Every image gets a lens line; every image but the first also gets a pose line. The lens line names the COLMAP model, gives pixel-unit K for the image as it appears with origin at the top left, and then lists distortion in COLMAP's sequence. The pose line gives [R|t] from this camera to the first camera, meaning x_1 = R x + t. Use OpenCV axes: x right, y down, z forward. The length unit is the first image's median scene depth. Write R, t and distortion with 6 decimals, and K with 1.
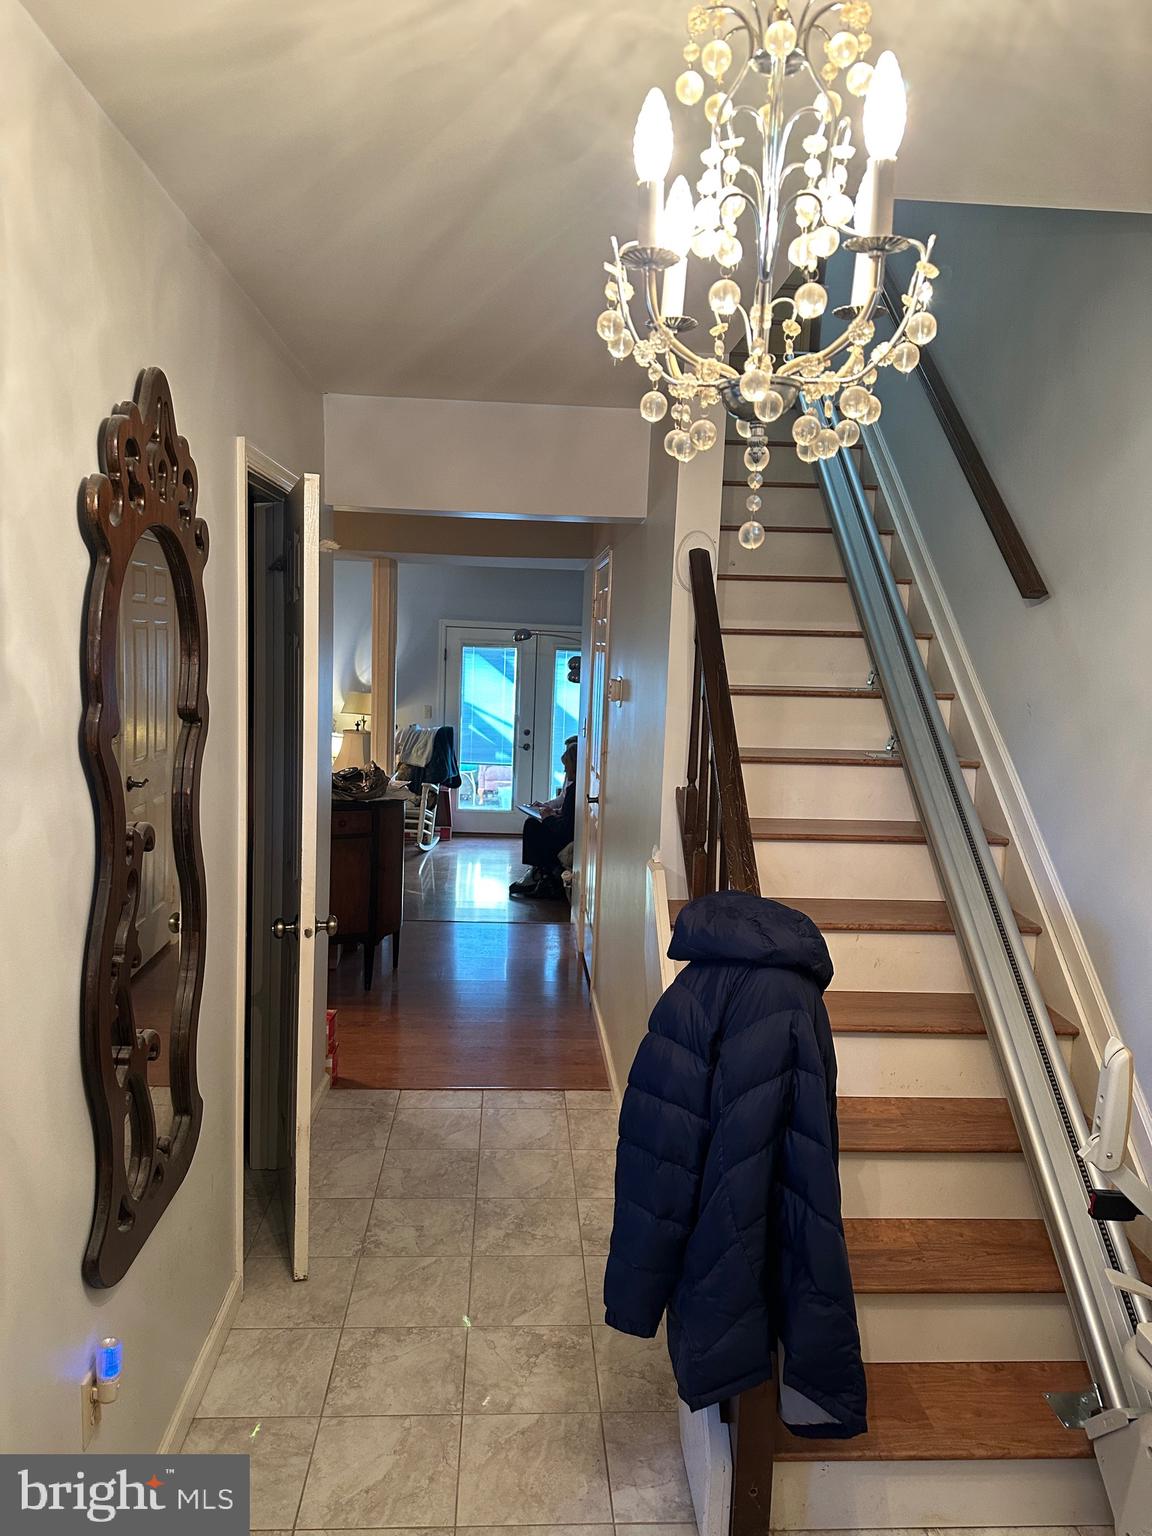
lens RADIAL K [[1077.2, 0, 576.0], [0, 1077.2, 768.0], [0, 0, 1]] dist [0.068225, -0.088053]
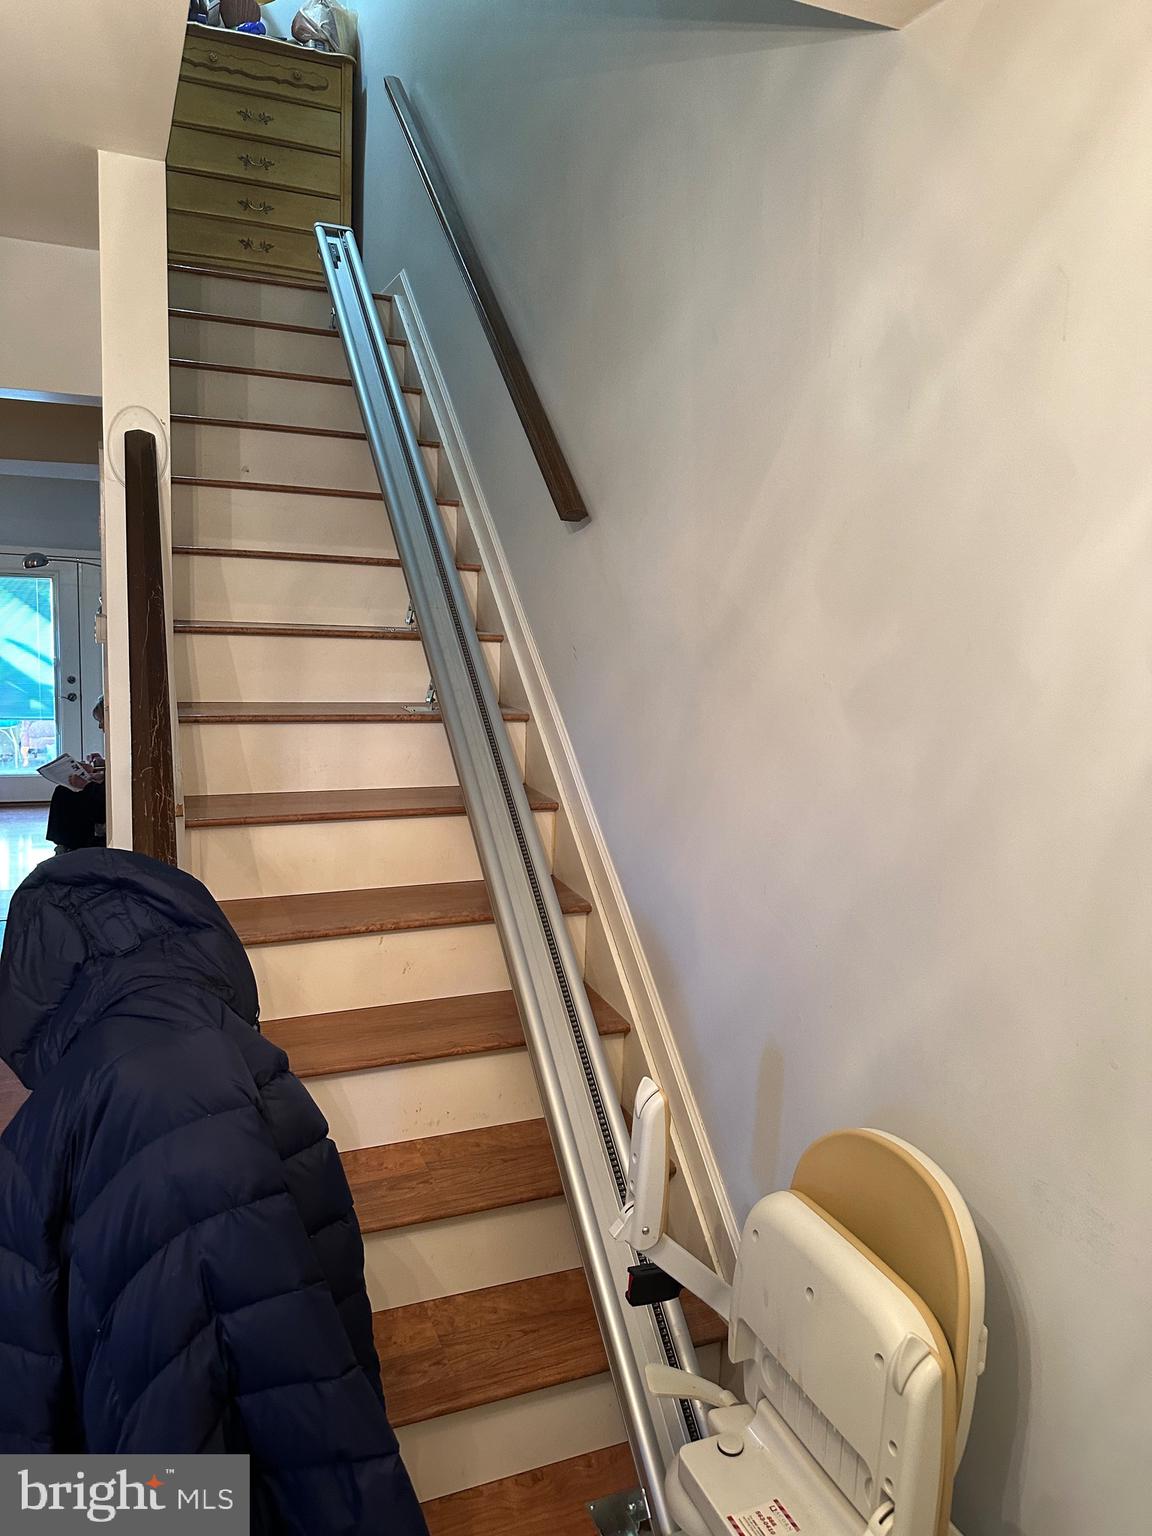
lens RADIAL K [[1077.6, 0, 576.0], [0, 1077.6, 768.0], [0, 0, 1]] dist [0.198592, -0.312510]
pose [[0.939527, -0.045049, 0.339498, 0.121572], [0.027298, 0.998007, 0.056885, -0.011324], [-0.341384, -0.044178, 0.938885, 0.188139]]
